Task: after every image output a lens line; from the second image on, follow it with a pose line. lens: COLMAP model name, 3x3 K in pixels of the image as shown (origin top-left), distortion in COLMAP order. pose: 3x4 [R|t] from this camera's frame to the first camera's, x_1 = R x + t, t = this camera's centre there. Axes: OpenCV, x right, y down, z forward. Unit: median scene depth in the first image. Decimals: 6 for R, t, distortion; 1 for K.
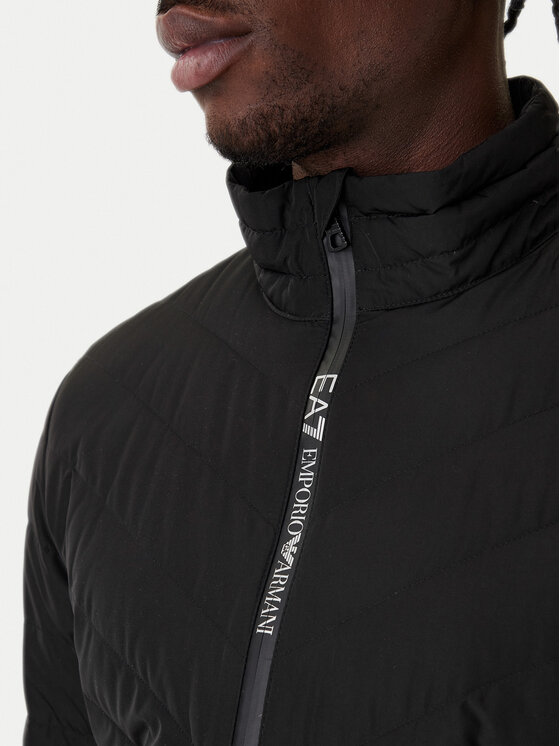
lens RADIAL K [[1056.0, 0, 280.0], [0, 1056.0, 373.0], [0, 0, 1]] dist [-0.048430, -0.023270]
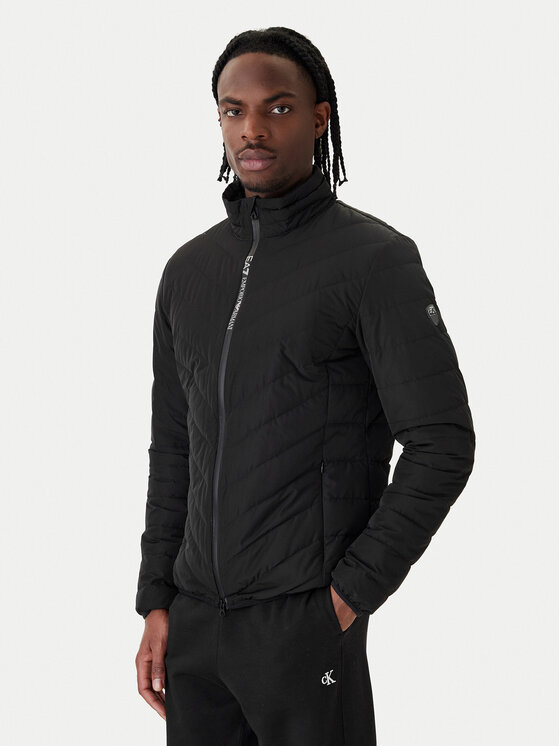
lens RADIAL K [[1180.3, 0, 280.0], [0, 1180.3, 373.0], [0, 0, 1]] dist [-0.572373, 0.002545]
pose [[0.998686, 0.012062, -0.049805, 0.326848], [-0.009215, 0.998331, 0.057011, 0.157682], [0.050410, -0.056477, 0.997130, -2.720379]]
